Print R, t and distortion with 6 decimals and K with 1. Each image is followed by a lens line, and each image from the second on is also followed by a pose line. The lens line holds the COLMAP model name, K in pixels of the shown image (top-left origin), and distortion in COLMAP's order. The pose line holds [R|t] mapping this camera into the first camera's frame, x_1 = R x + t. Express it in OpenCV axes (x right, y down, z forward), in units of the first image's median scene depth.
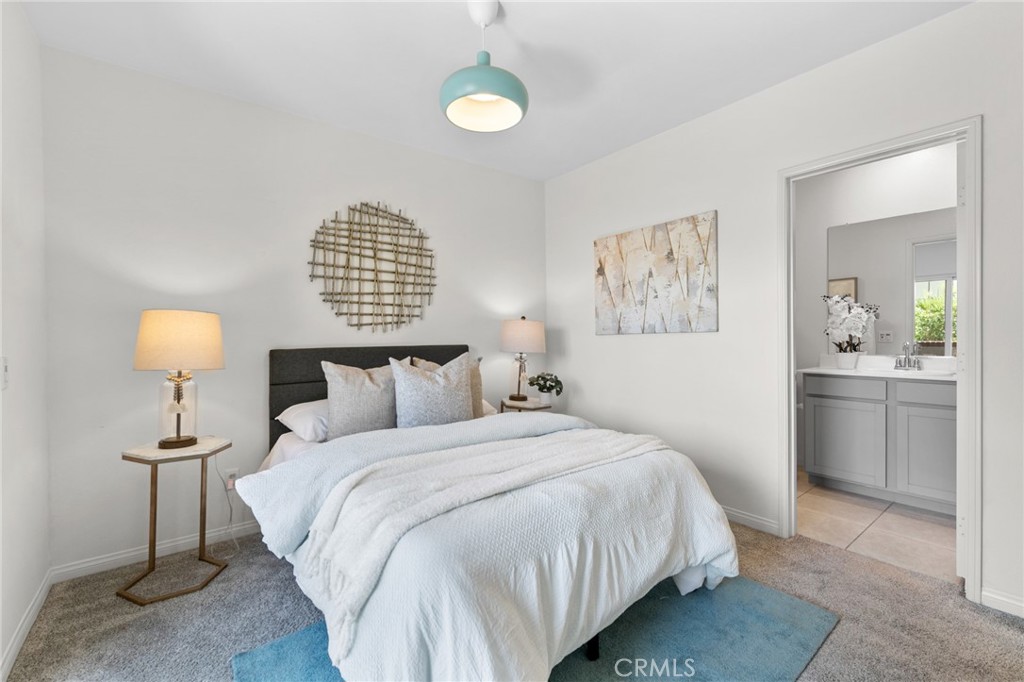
lens RADIAL K [[443.4, 0, 515.0], [0, 443.4, 335.5], [0, 0, 1]] dist [0.001027, 0.000218]
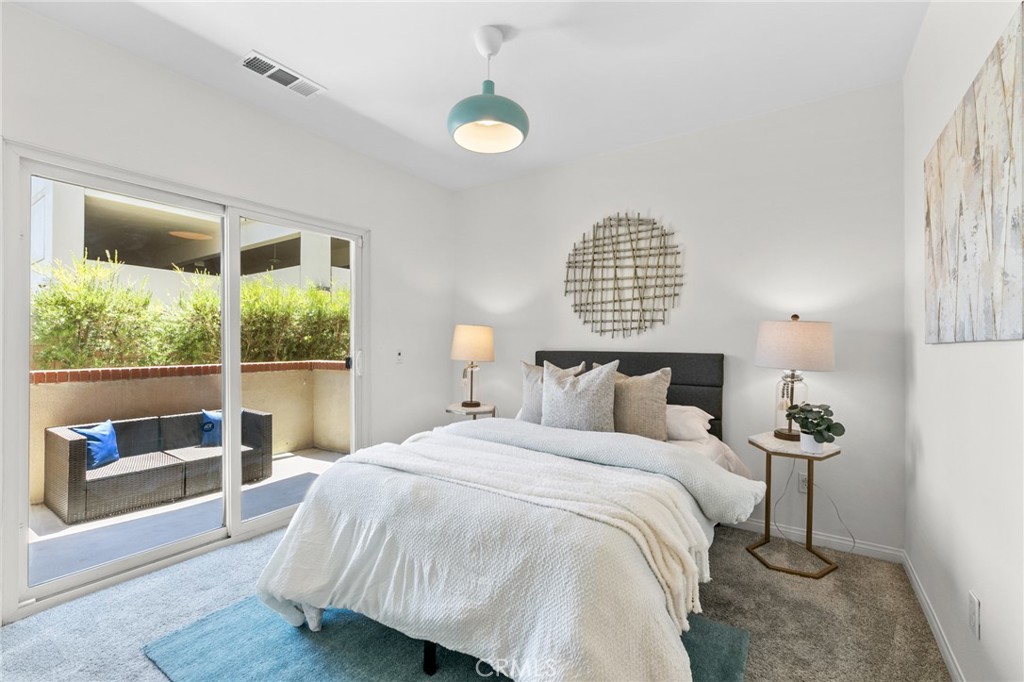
lens RADIAL K [[443.4, 0, 515.0], [0, 443.4, 335.5], [0, 0, 1]] dist [0.001027, 0.000218]
pose [[0.307916, 0.000292, -0.951413, 0.616180], [-0.004203, 0.999991, -0.001054, -0.010798], [0.951404, 0.004324, 0.307915, 0.455796]]
